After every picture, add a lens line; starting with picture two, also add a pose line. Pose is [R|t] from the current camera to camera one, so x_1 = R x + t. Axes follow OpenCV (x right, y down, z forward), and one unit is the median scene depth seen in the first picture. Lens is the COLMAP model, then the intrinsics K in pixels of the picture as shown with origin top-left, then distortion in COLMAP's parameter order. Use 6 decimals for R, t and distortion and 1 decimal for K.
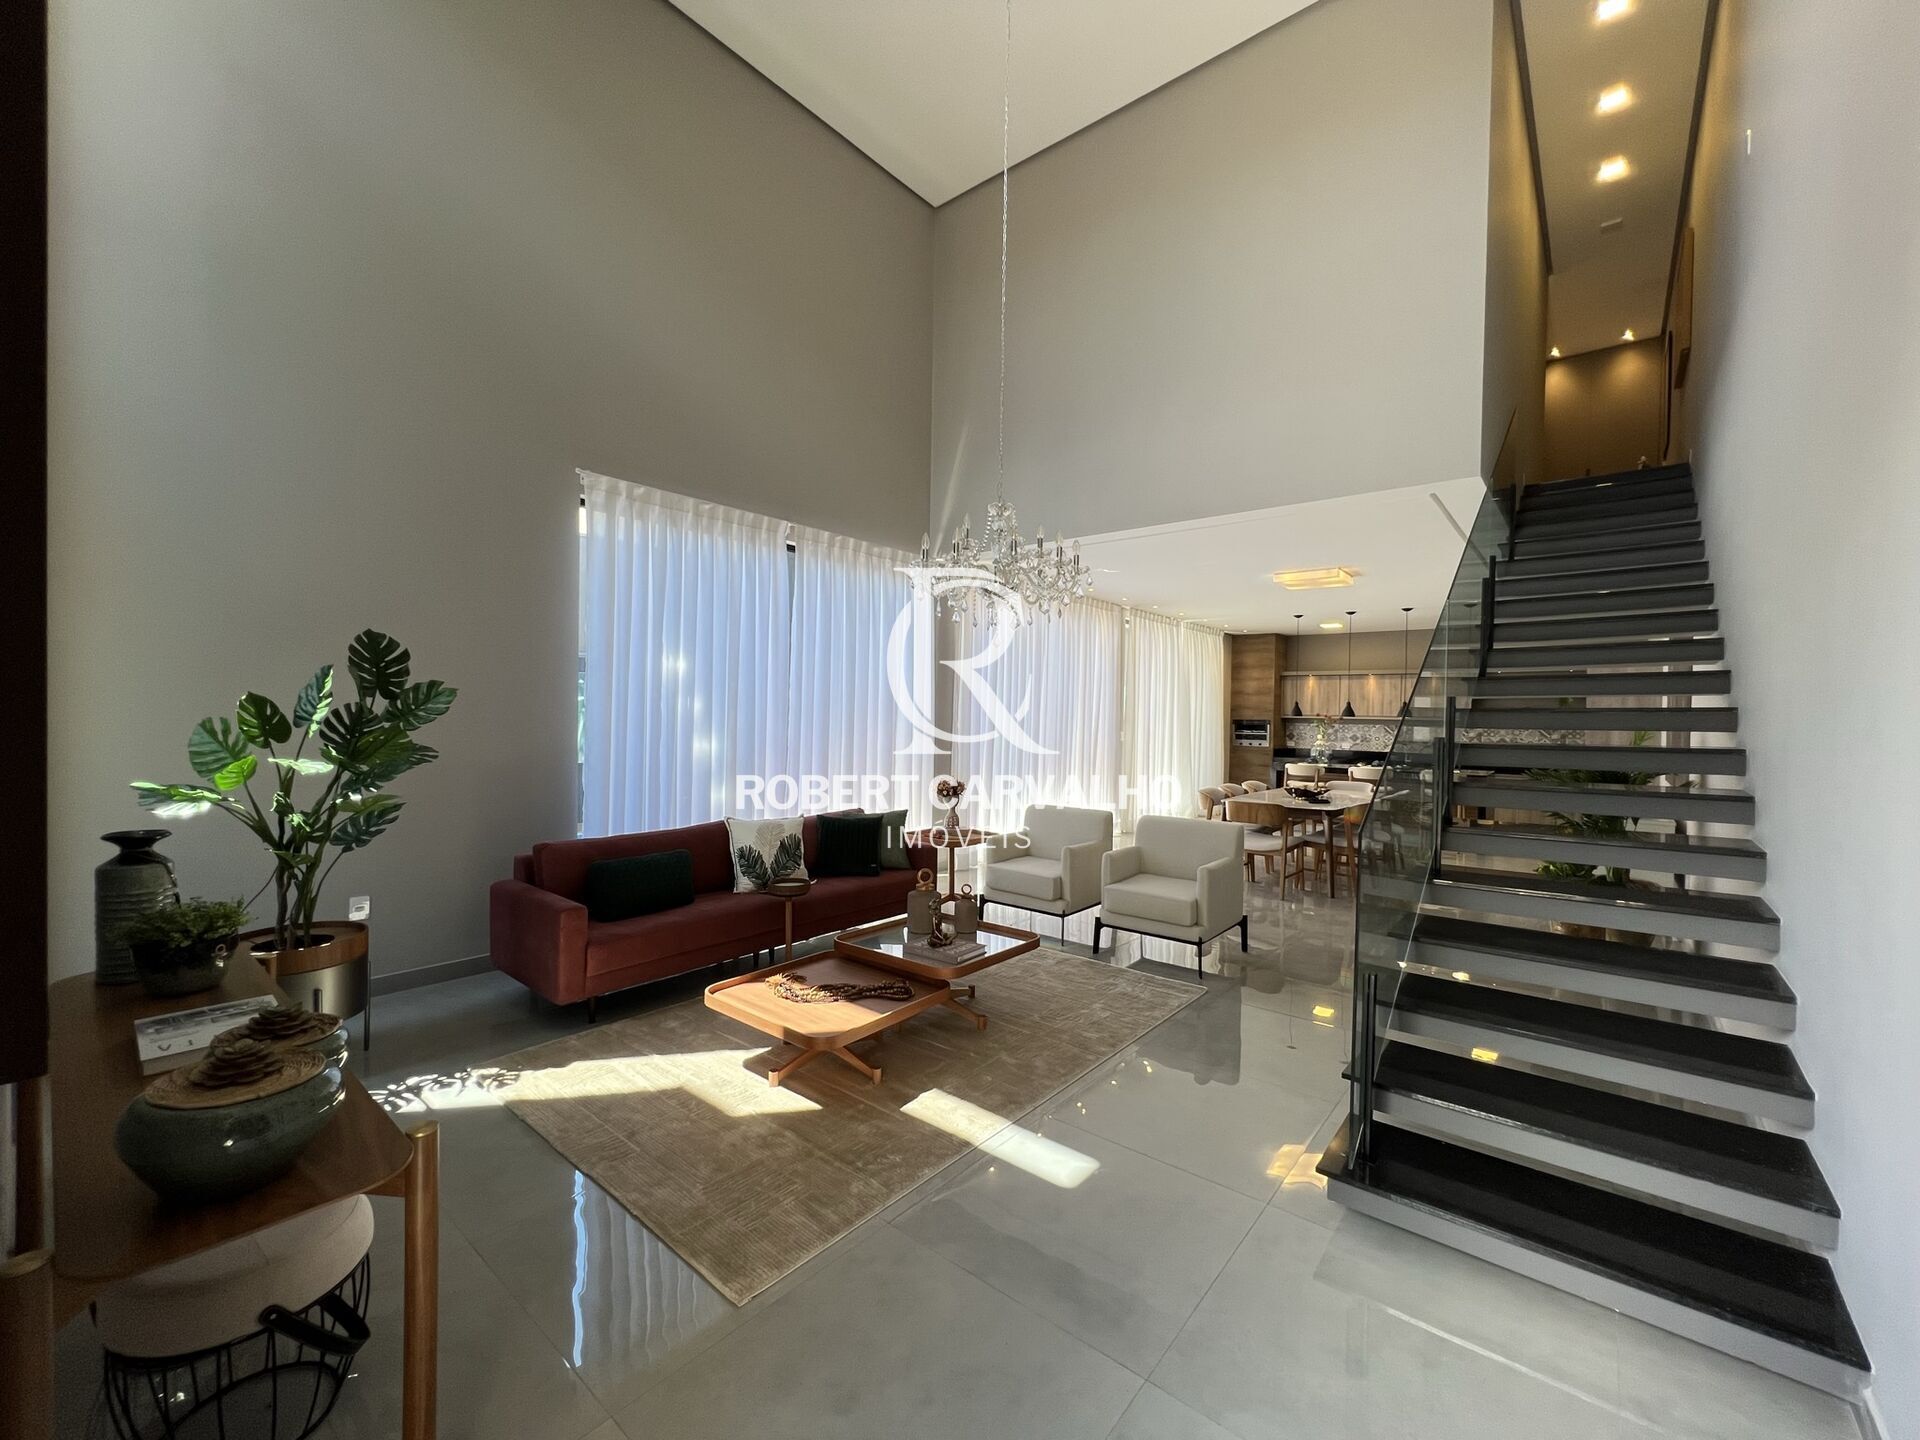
lens RADIAL K [[775.4, 0, 958.7], [0, 775.4, 724.2], [0, 0, 1]] dist [0.000822, -0.006999]
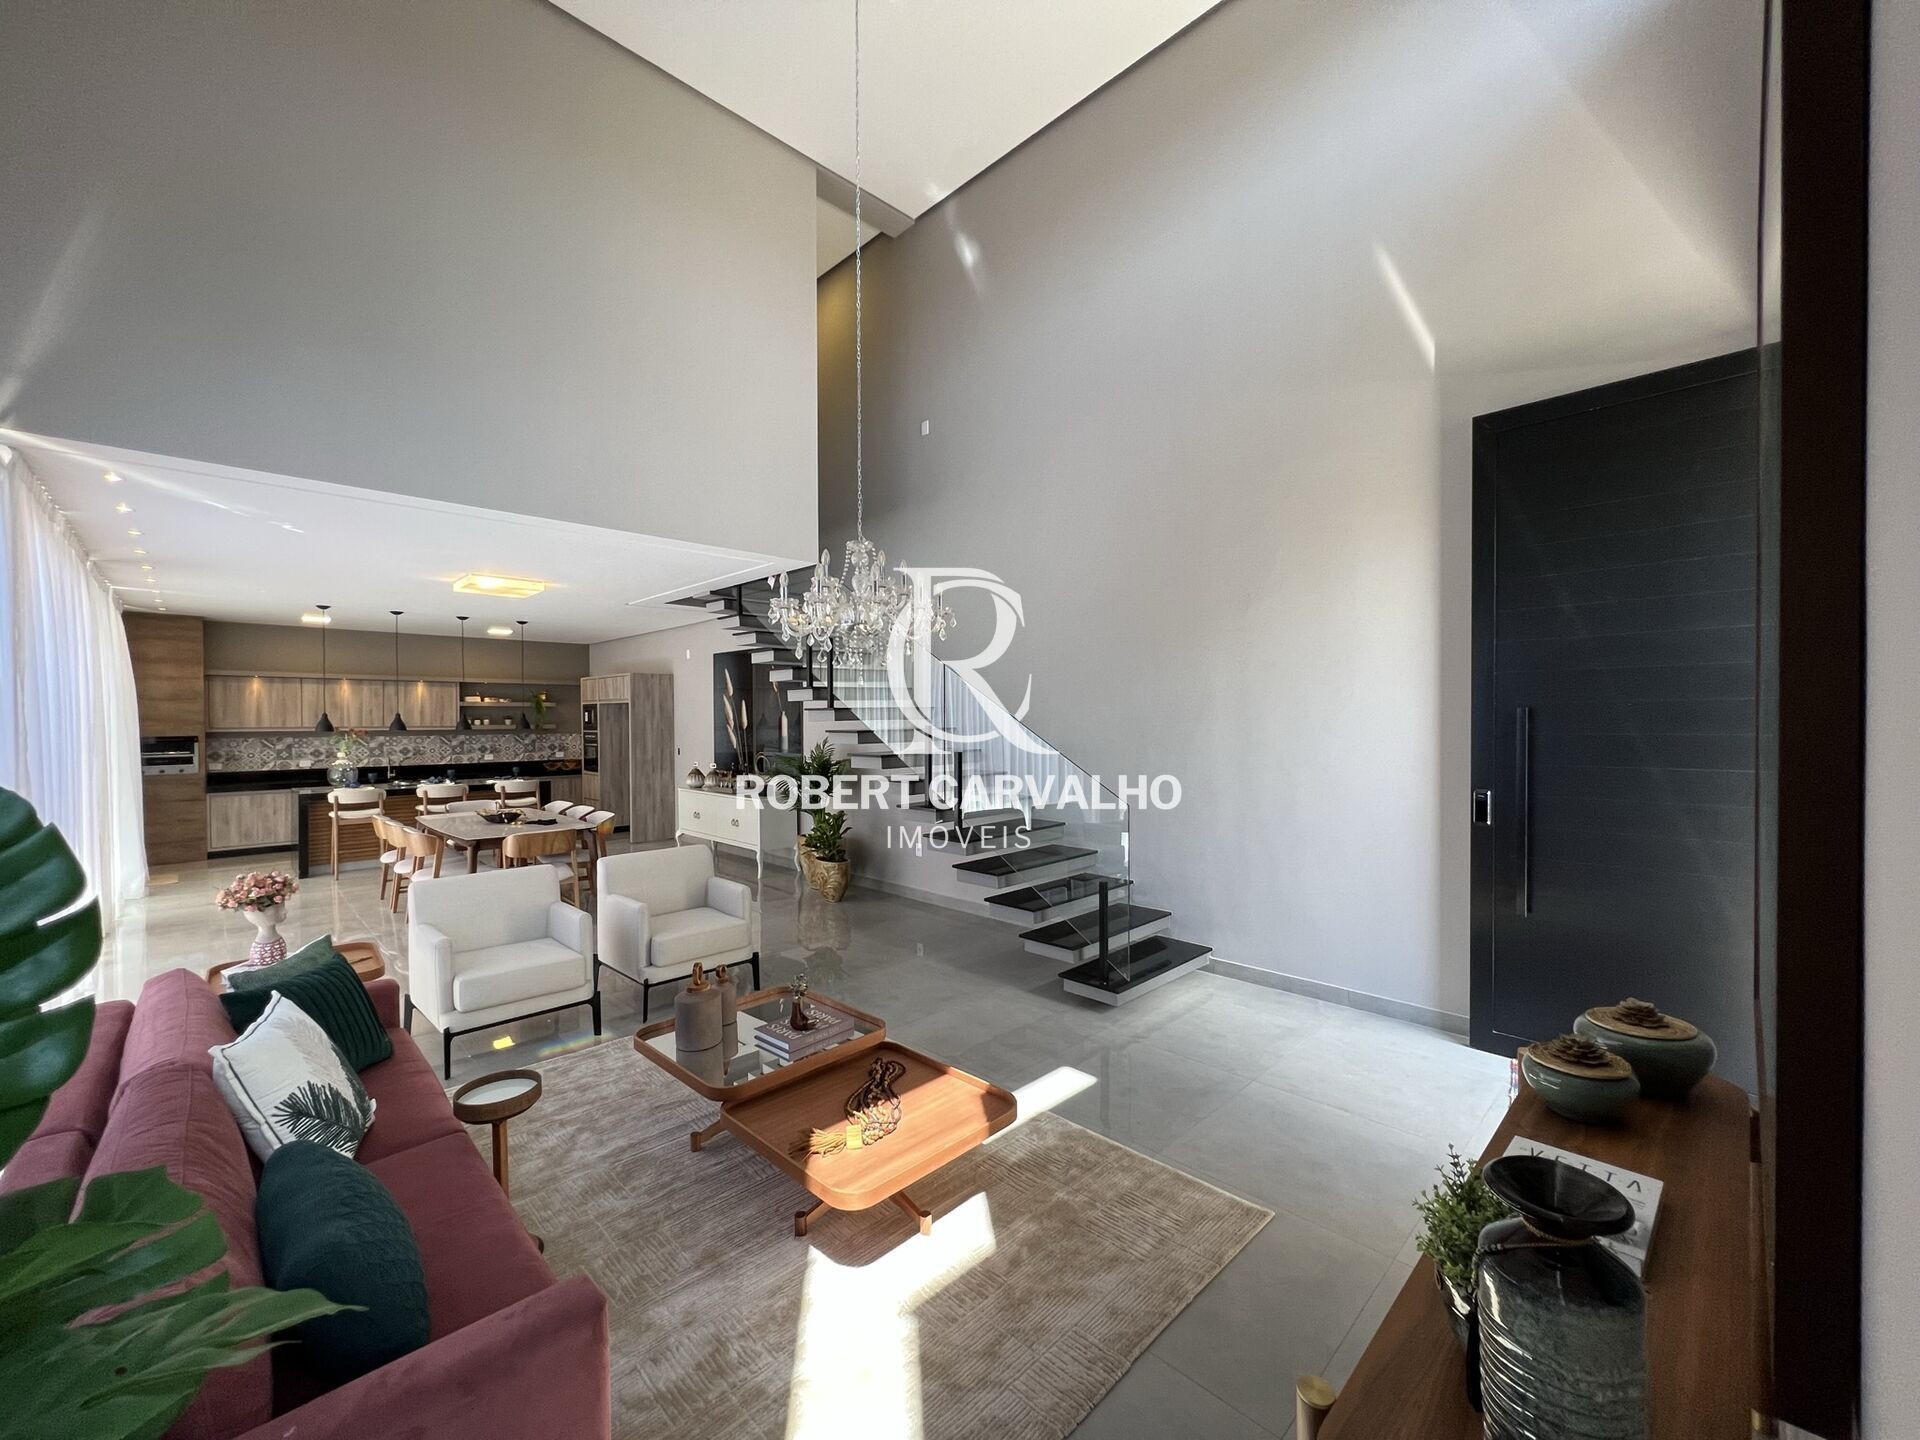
lens RADIAL K [[775.4, 0, 958.7], [0, 775.4, 724.2], [0, 0, 1]] dist [0.000822, -0.006999]
pose [[0.106182, -0.020026, 0.994145, -0.252495], [0.026909, 0.999489, 0.017259, -0.010119], [-0.993983, 0.024919, 0.106666, 0.227079]]
